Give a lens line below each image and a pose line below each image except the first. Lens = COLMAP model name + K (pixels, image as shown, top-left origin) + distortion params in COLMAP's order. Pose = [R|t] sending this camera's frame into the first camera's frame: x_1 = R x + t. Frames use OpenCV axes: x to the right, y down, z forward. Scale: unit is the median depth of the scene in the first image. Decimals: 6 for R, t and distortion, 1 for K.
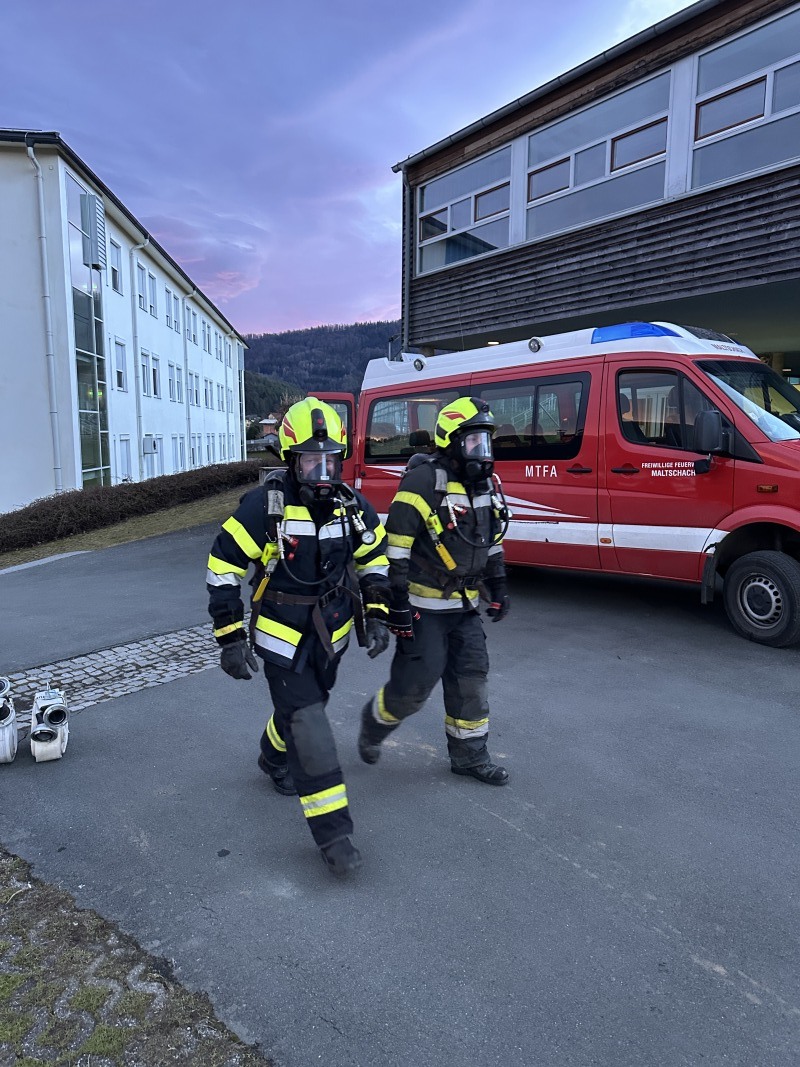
lens RADIAL K [[743.5, 0, 402.1], [0, 743.5, 542.5], [0, 0, 1]] dist [0.051349, -0.070805]
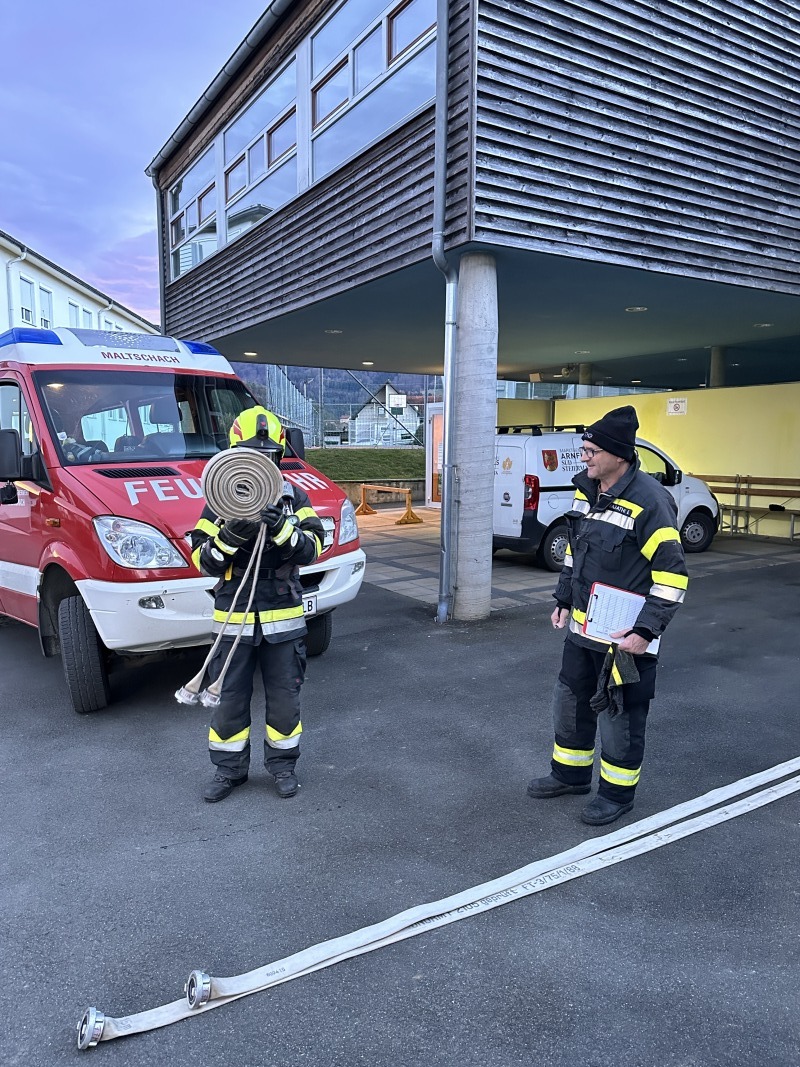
lens RADIAL K [[759.3, 0, 400.5], [0, 759.3, 533.8], [0, 0, 1]] dist [0.039199, -0.056587]
pose [[0.999518, -0.001083, -0.031027, 0.471150], [0.000082, 0.999480, -0.032253, -0.017062], [0.031045, 0.032235, 0.998998, 0.087468]]
